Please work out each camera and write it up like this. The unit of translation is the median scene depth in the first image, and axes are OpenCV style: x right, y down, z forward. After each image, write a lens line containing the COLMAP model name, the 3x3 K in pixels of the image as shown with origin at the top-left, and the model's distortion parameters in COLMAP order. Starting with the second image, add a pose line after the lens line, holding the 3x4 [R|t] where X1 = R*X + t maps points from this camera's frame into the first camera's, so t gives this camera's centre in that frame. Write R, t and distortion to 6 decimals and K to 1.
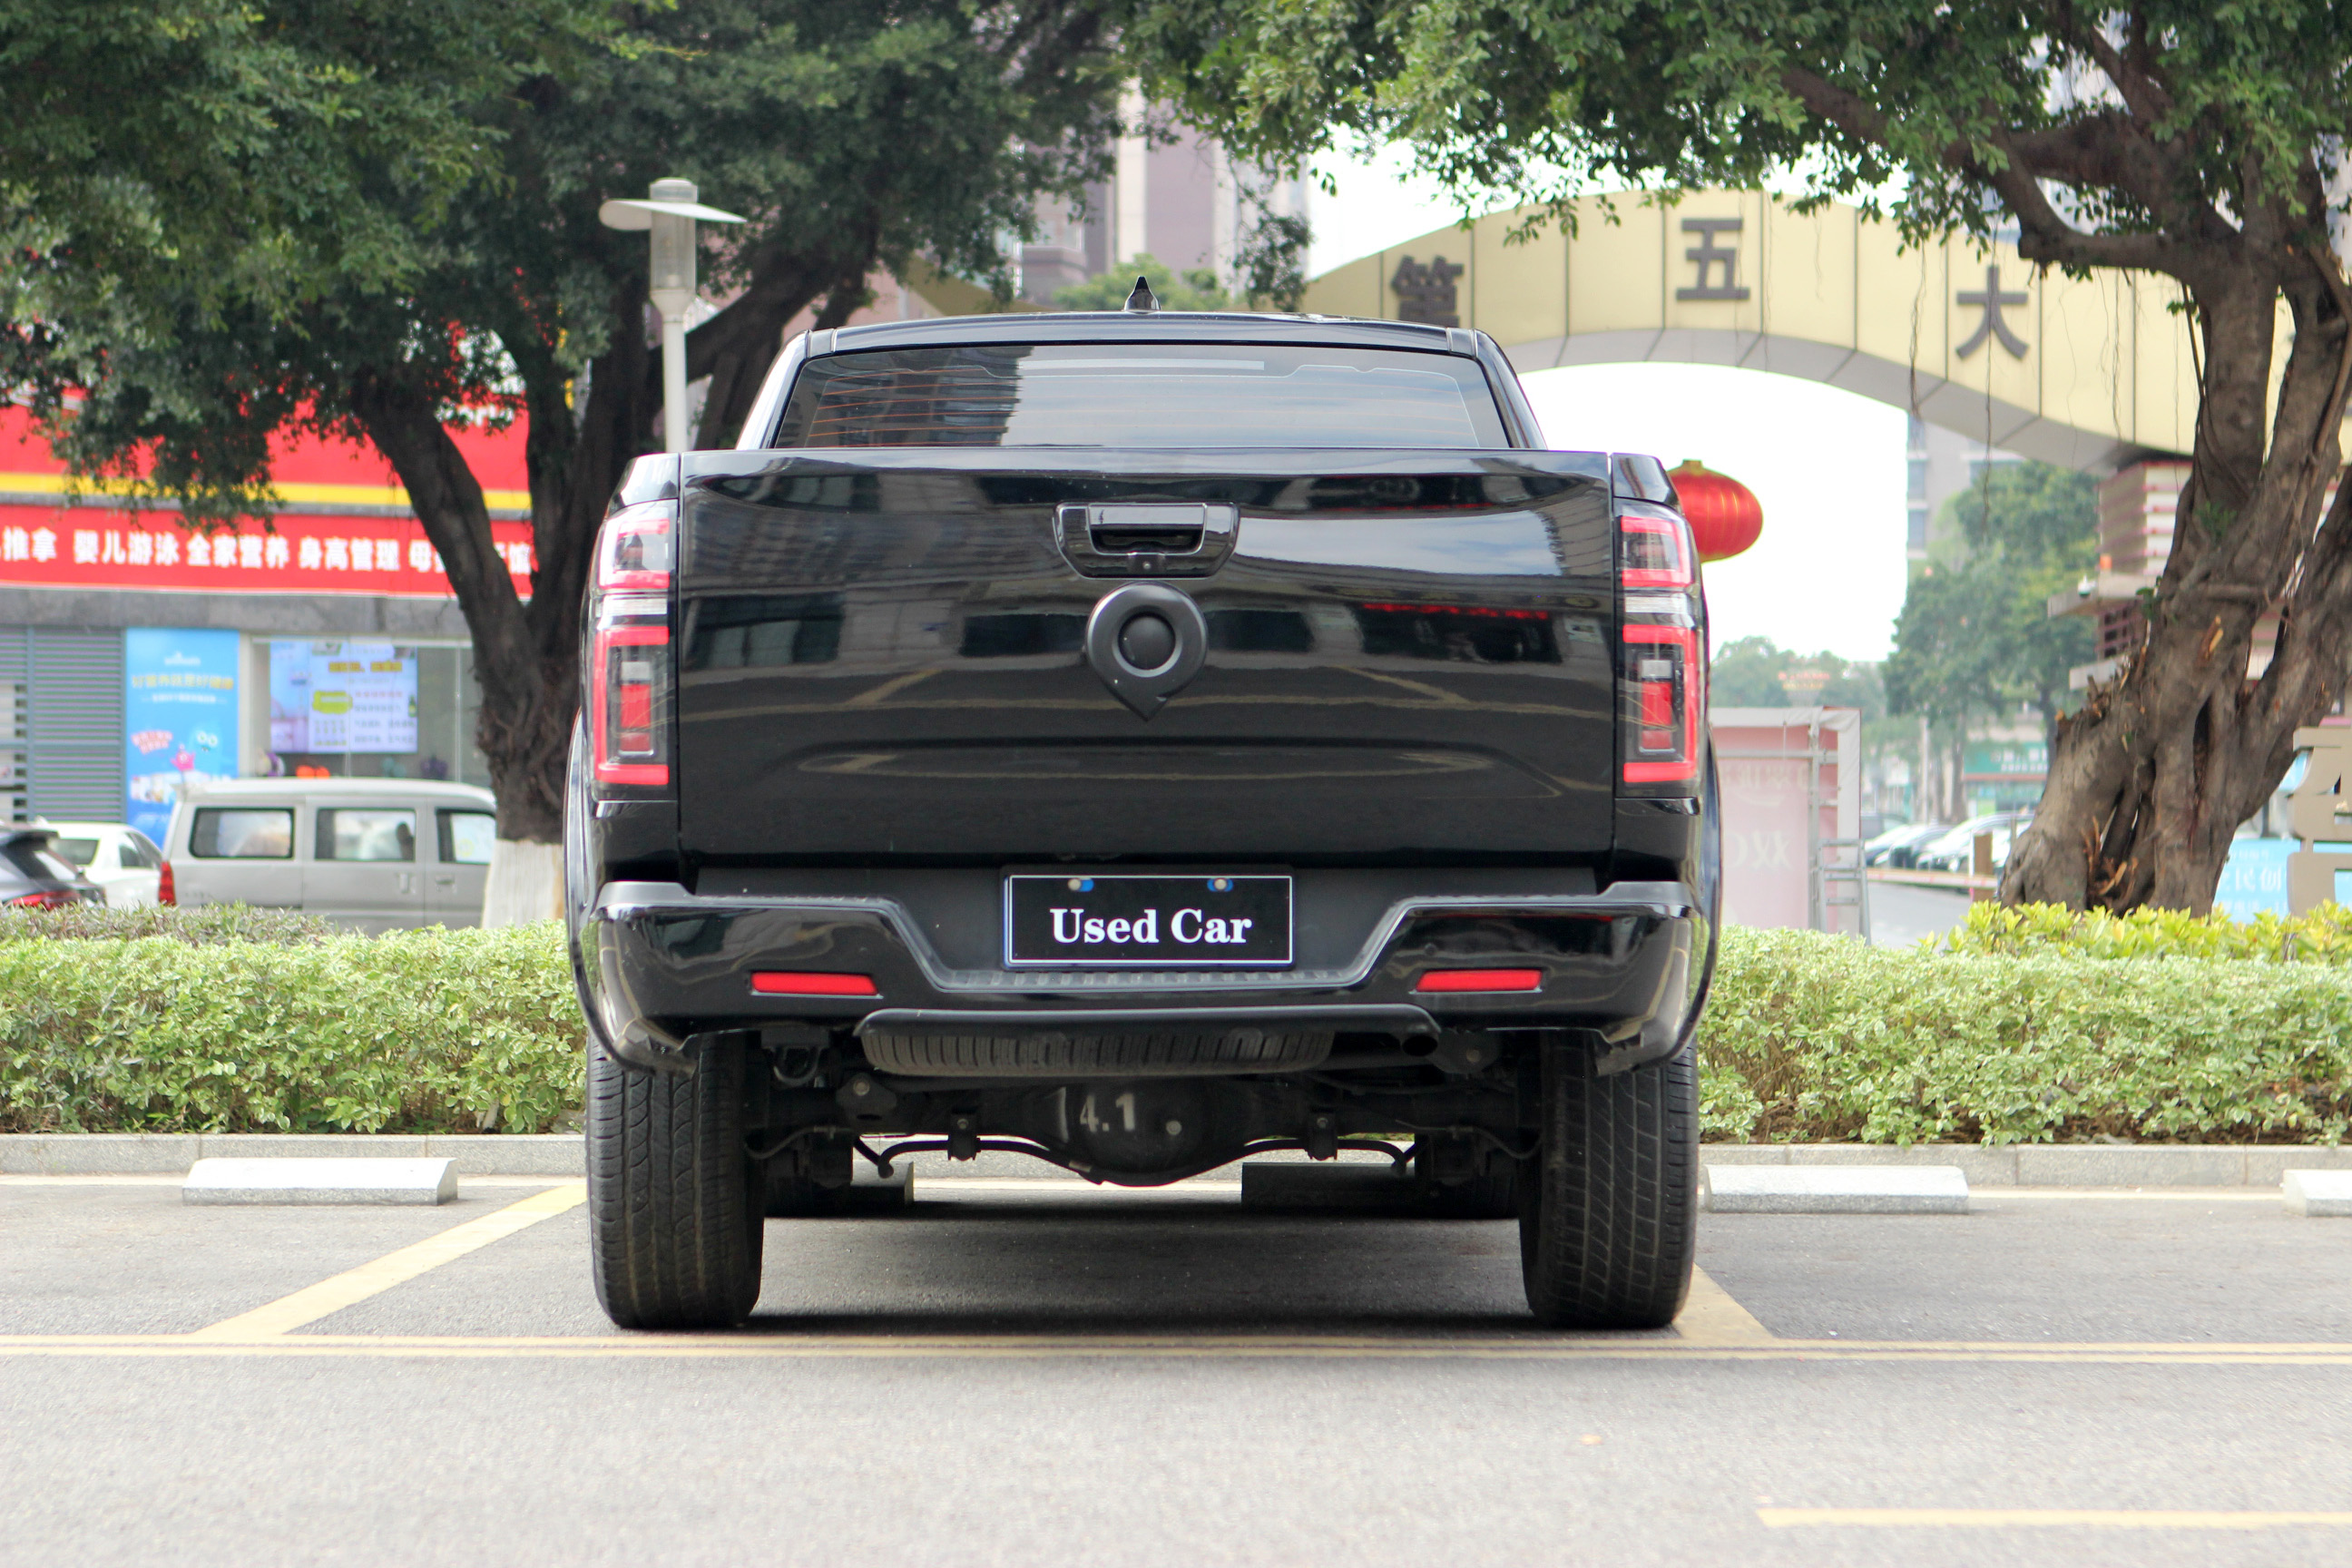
lens RADIAL K [[5524.9, 0, 1176.0], [0, 5524.9, 784.0], [0, 0, 1]] dist [-0.246184, 4.805837]
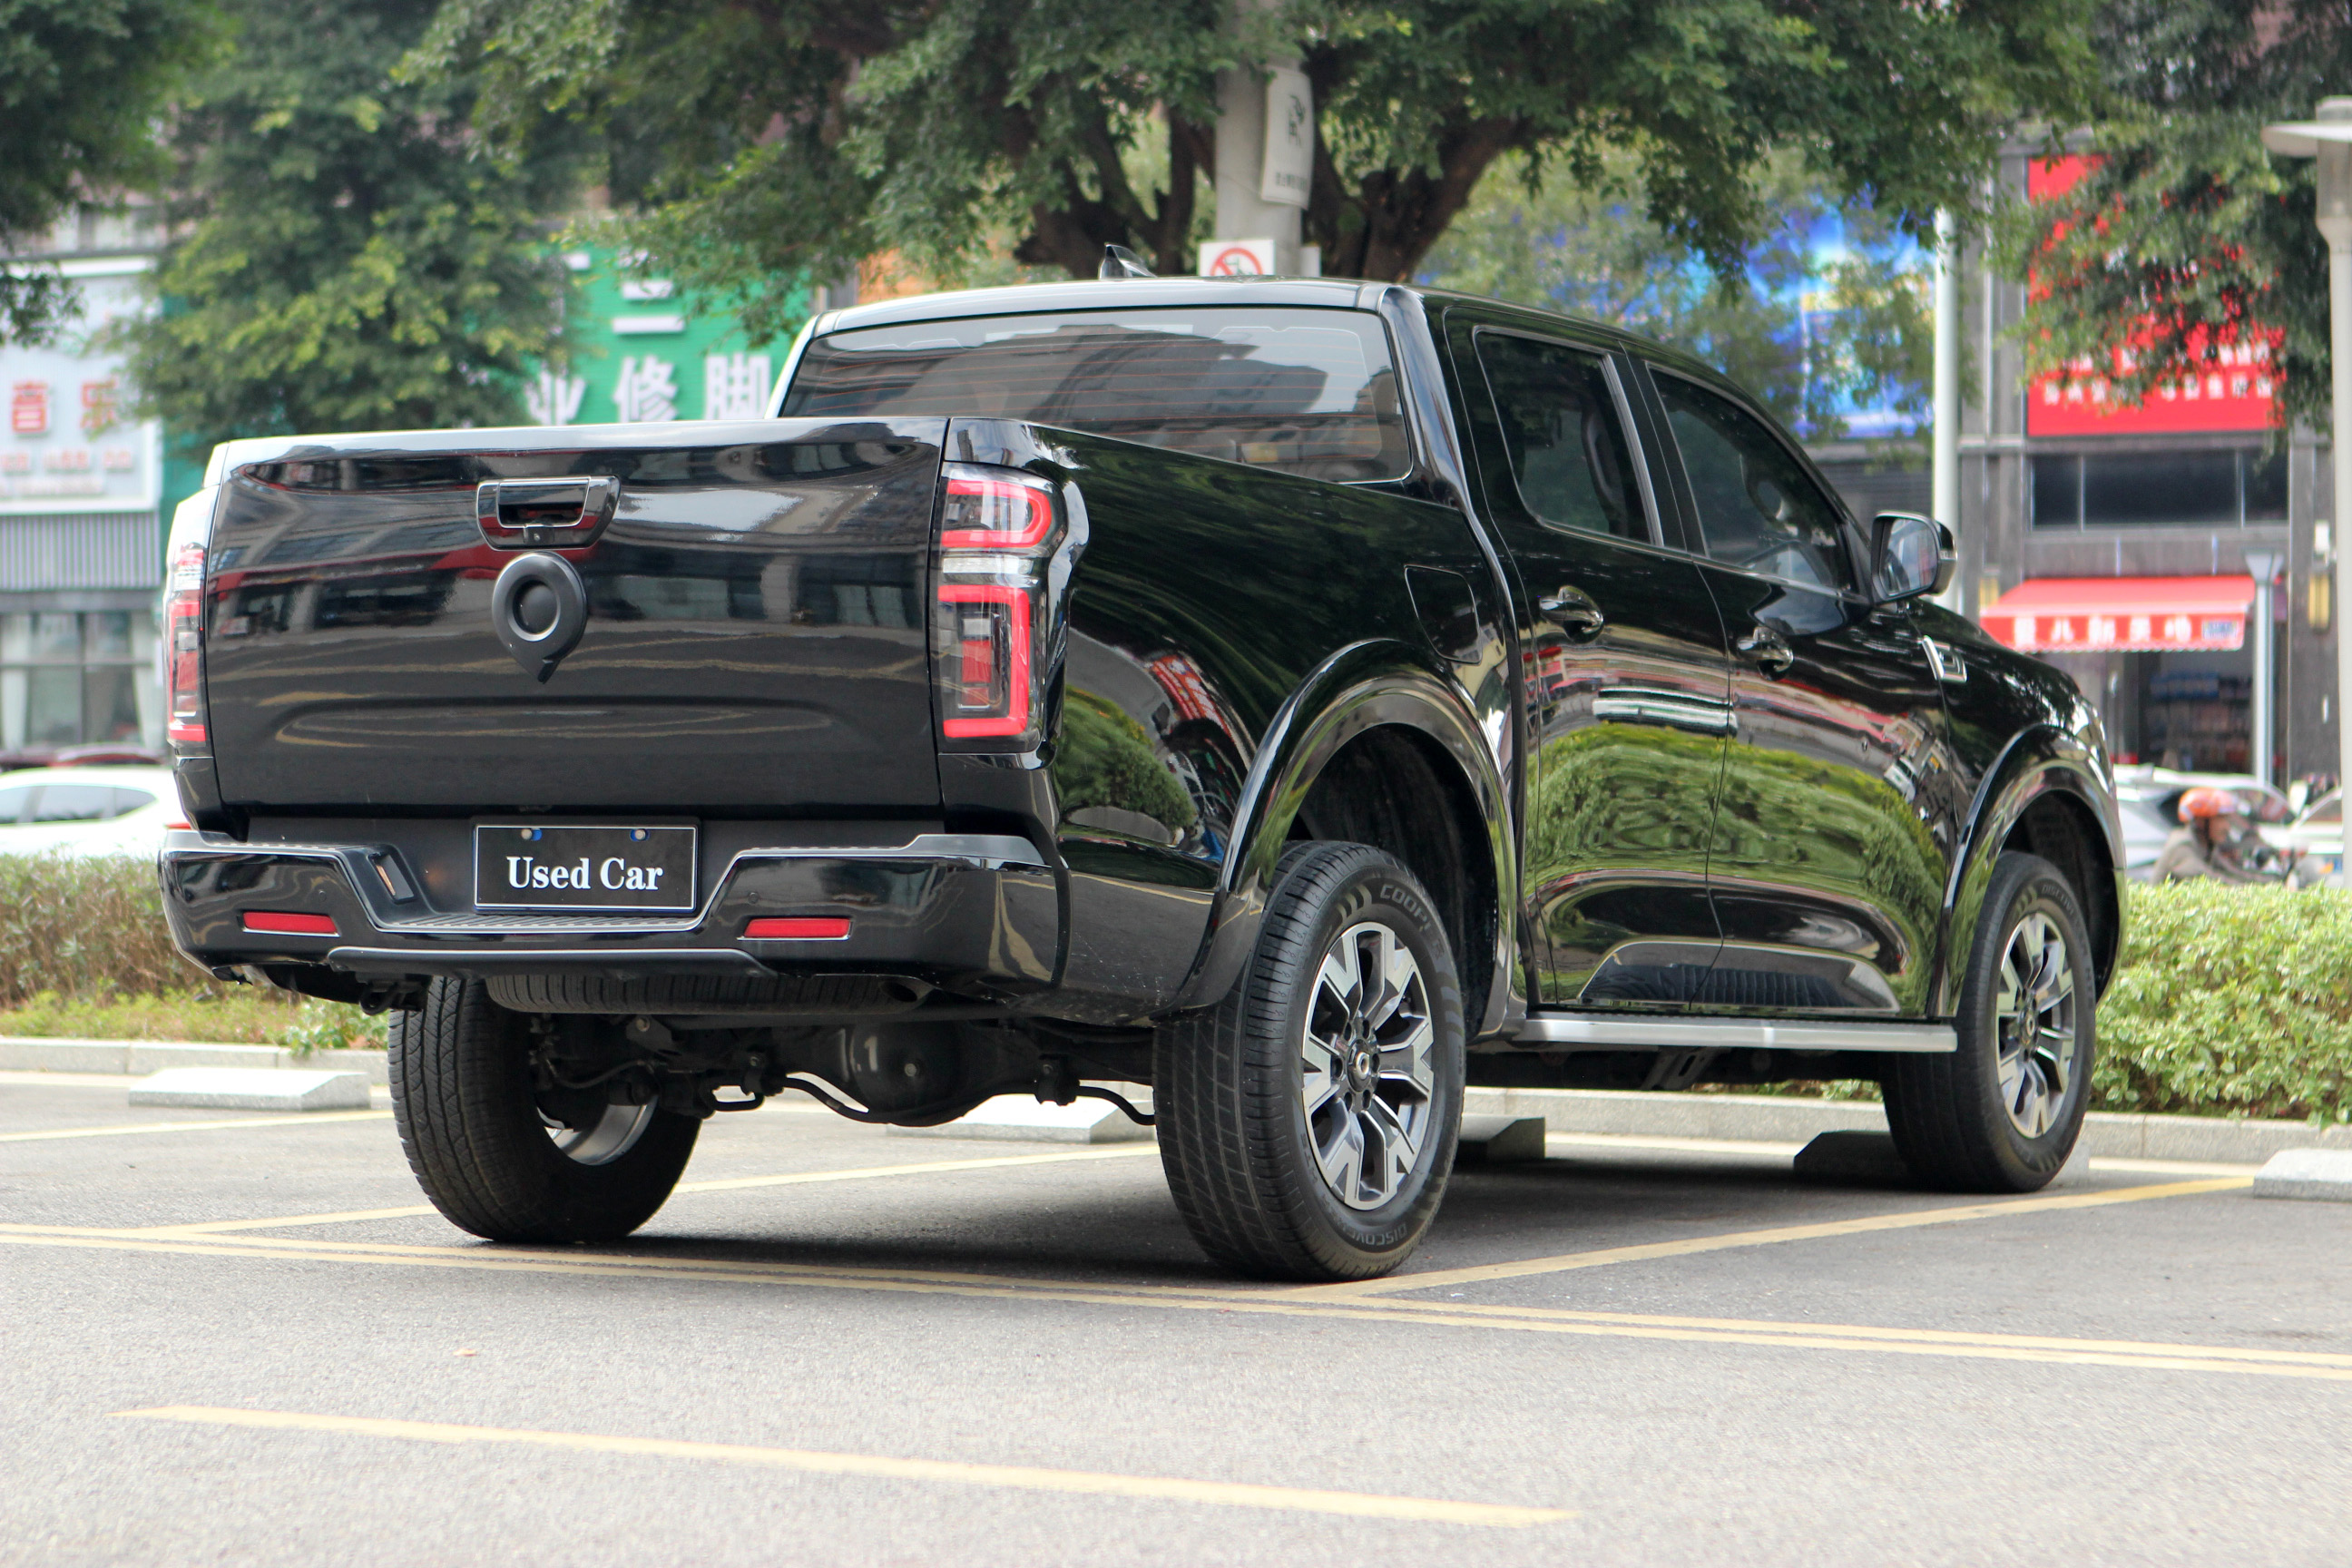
lens RADIAL K [[5792.8, 0, 1176.0], [0, 5792.8, 784.0], [0, 0, 1]] dist [0.146070, 0.735906]
pose [[0.869681, 0.001340, -0.493612, 0.648674], [0.002272, 0.999975, 0.006718, 0.001186], [0.493609, -0.006964, 0.869656, 0.080968]]
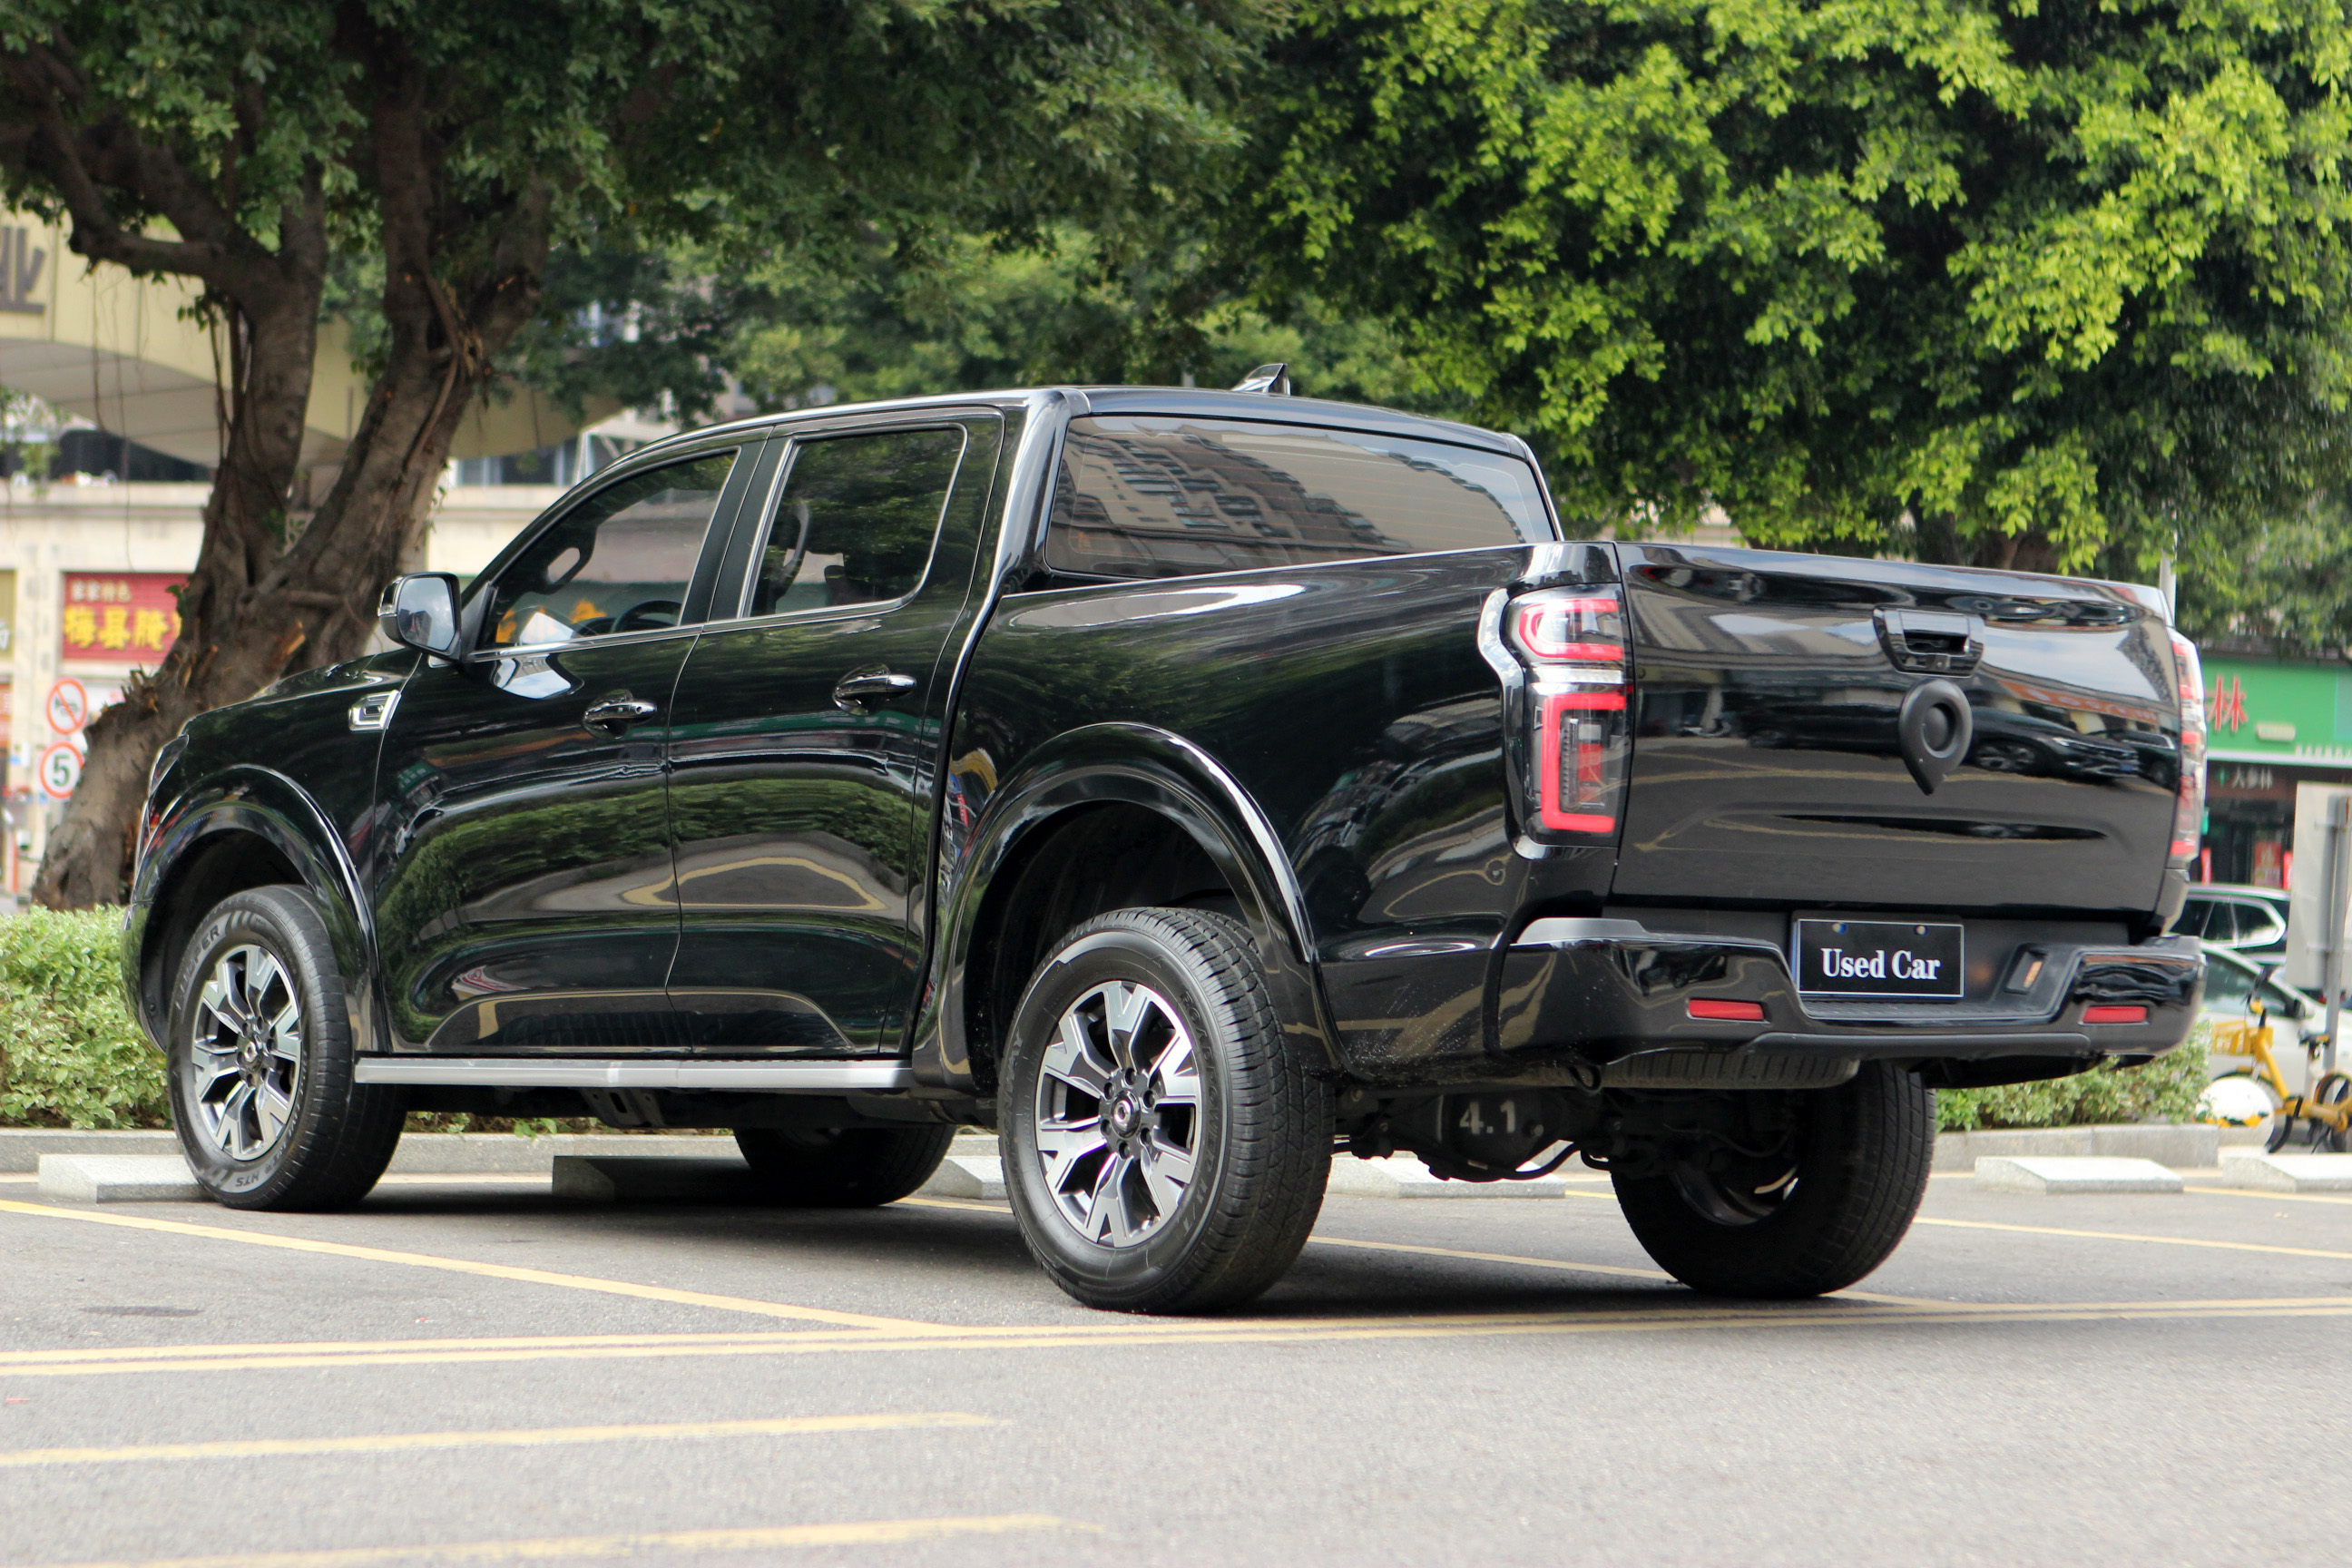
lens RADIAL K [[5781.3, 0, 1176.0], [0, 5781.3, 784.0], [0, 0, 1]] dist [0.028138, 0.167862]
pose [[0.778597, 0.037486, 0.626404, -0.906922], [-0.042349, 0.999077, -0.007150, 0.002267], [-0.626094, -0.020960, 0.779466, 0.122510]]
